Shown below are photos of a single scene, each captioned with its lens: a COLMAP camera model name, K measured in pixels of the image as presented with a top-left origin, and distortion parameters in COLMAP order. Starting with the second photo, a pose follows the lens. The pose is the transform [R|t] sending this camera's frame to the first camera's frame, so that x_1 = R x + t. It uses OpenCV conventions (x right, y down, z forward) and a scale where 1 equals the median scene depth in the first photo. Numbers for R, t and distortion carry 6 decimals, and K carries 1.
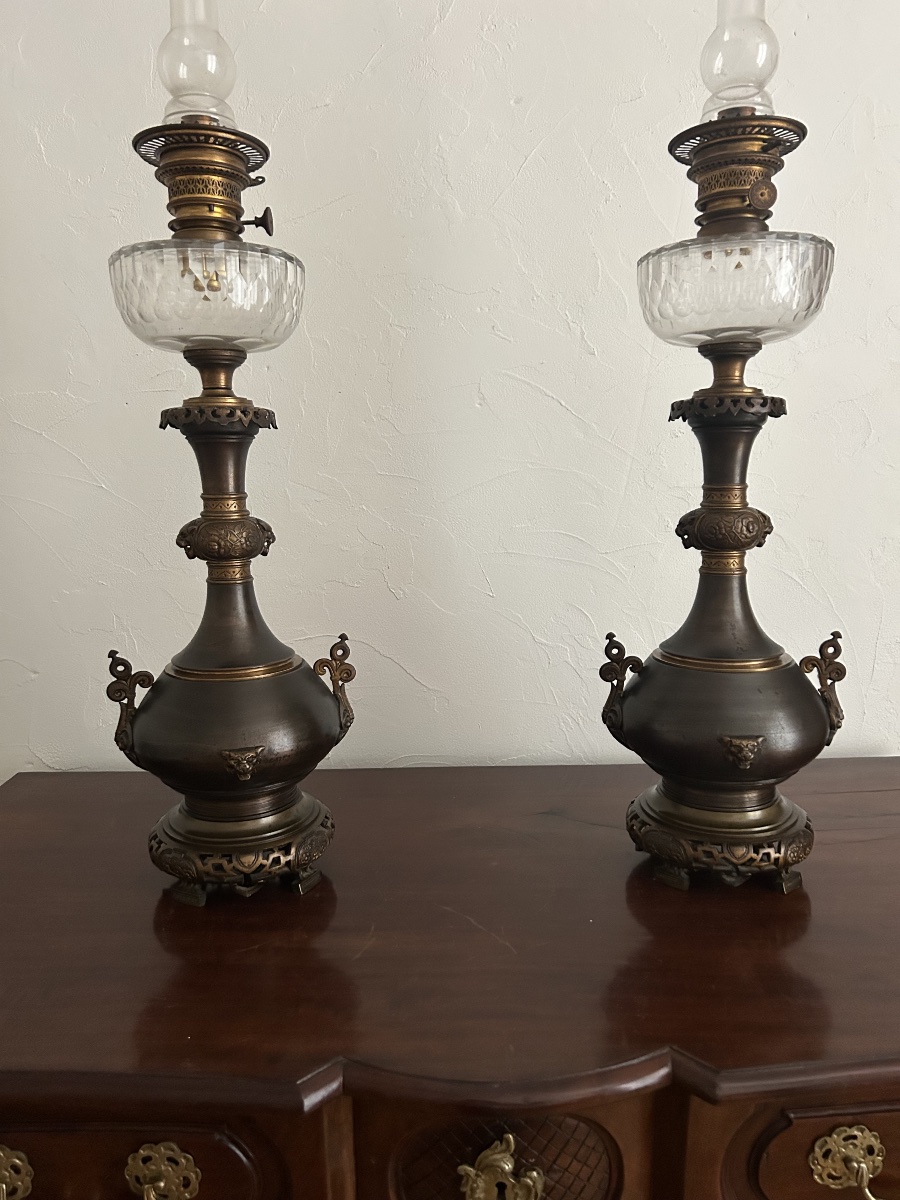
lens RADIAL K [[917.4, 0, 449.4], [0, 917.4, 629.8], [0, 0, 1]] dist [0.001400, -0.004315]
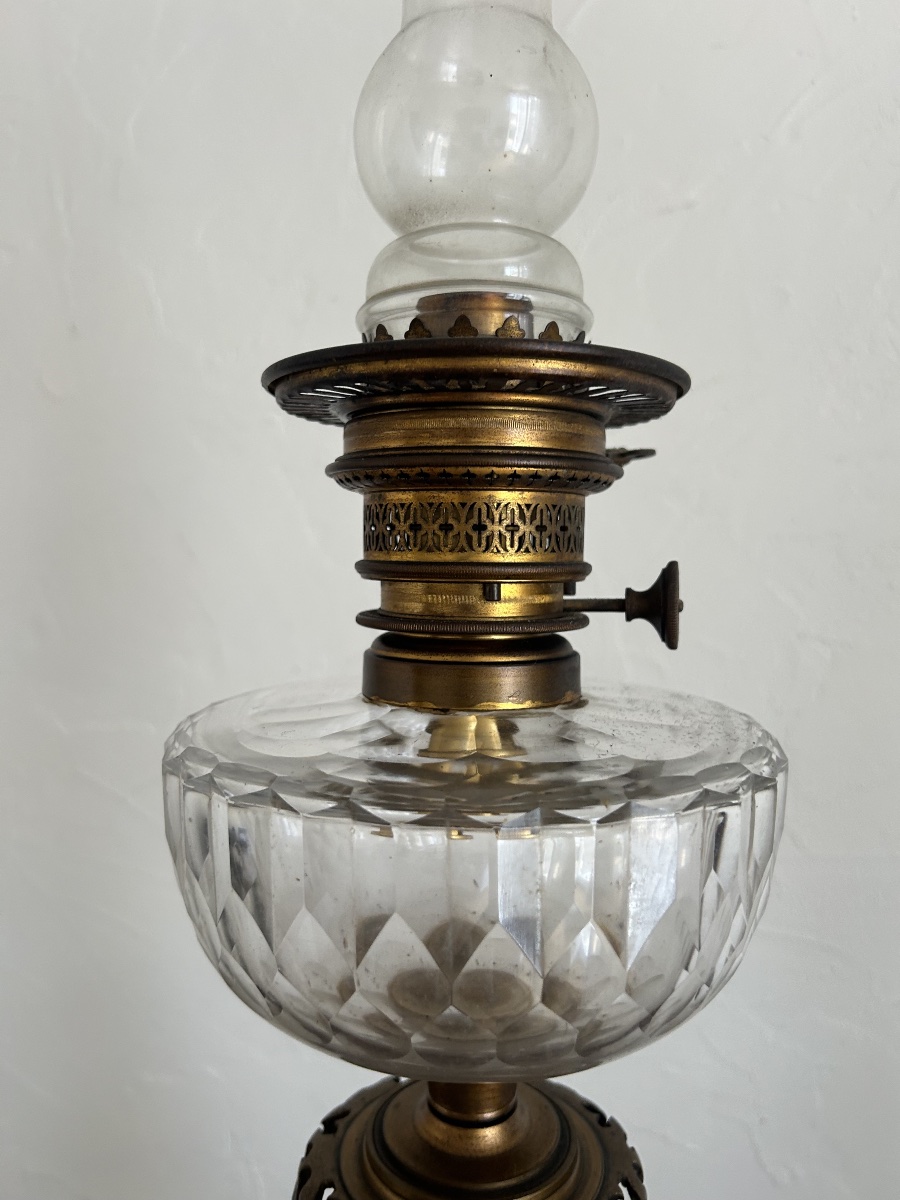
lens RADIAL K [[904.7, 0, 450.0], [0, 904.7, 600.0], [0, 0, 1]] dist [0.152833, -0.002440]
pose [[0.963811, 0.036194, -0.264119, -0.190336], [-0.066631, 0.992001, -0.107207, -0.415125], [0.258126, 0.120926, 0.958513, 0.698216]]
